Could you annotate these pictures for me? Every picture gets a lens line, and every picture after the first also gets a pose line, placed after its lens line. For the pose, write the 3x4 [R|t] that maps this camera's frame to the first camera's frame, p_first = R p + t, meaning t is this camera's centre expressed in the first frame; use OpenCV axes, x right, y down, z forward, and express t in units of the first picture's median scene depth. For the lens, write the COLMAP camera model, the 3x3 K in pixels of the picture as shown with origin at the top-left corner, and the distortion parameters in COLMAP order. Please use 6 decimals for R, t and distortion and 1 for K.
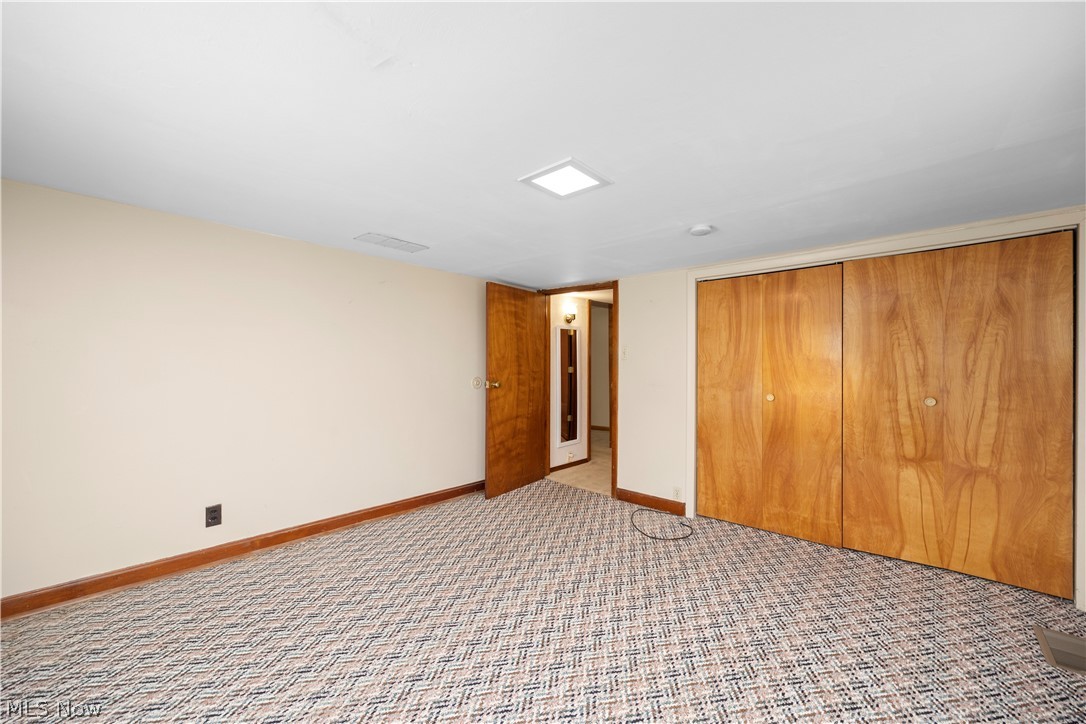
lens RADIAL K [[420.3, 0, 553.0], [0, 420.3, 365.6], [0, 0, 1]] dist [-0.004892, 0.000157]
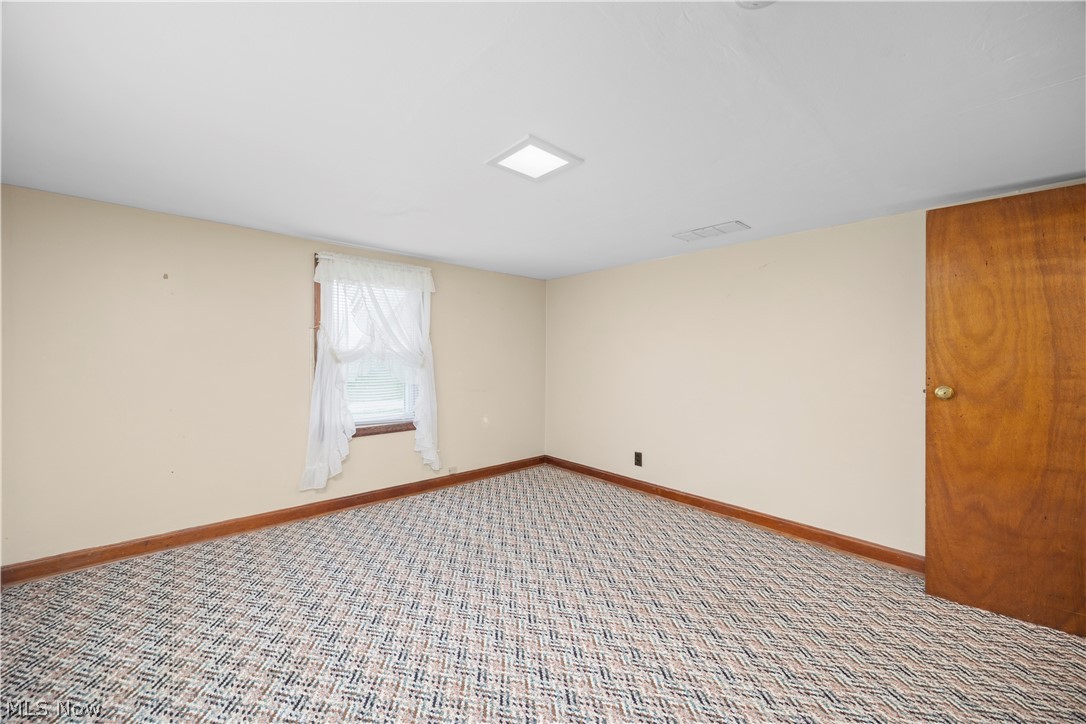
lens RADIAL K [[420.3, 0, 540.2], [0, 420.3, 340.1], [0, 0, 1]] dist [-0.004892, 0.000157]
pose [[-0.125192, -0.049101, -0.990917, 0.854020], [-0.007173, 0.998793, -0.048585, 0.011710], [0.992107, 0.001026, -0.125393, 0.964725]]
